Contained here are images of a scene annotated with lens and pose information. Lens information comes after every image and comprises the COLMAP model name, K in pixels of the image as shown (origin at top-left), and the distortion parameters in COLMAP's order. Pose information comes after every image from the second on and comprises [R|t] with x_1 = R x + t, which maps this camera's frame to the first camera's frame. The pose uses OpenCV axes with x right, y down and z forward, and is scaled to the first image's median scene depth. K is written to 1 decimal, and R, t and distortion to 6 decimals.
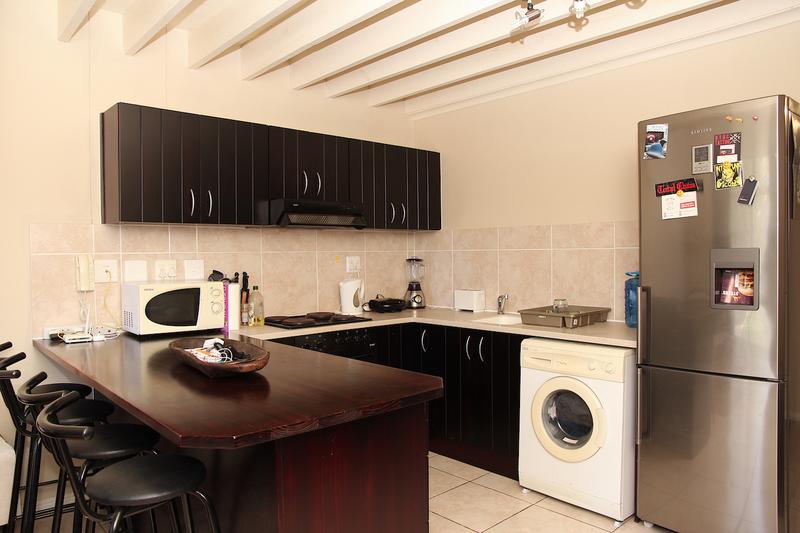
lens RADIAL K [[570.2, 0, 400.0], [0, 570.2, 266.5], [0, 0, 1]] dist [0.058604, -0.004271]
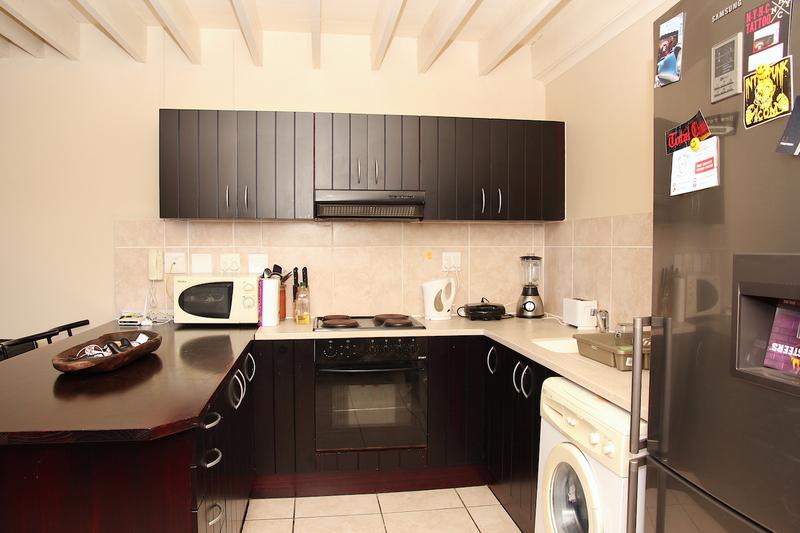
lens RADIAL K [[546.9, 0, 400.0], [0, 546.9, 266.5], [0, 0, 1]] dist [-0.011005, 0.082993]
pose [[0.841065, 0.029779, -0.540113, 0.416891], [-0.021843, 0.999539, 0.021095, -0.016727], [0.540493, -0.005945, 0.841328, 0.347005]]
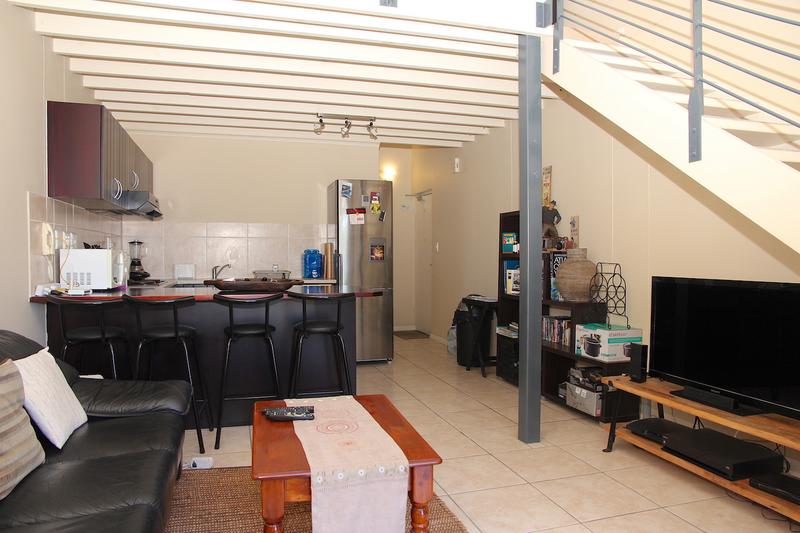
lens RADIAL K [[570.2, 0, 400.0], [0, 570.2, 266.5], [0, 0, 1]] dist [0.058604, -0.004271]
pose [[0.423196, -0.005918, 0.906019, -1.204539], [0.012638, 0.999920, 0.000628, 0.068278], [-0.905950, 0.011184, 0.423236, -0.102414]]
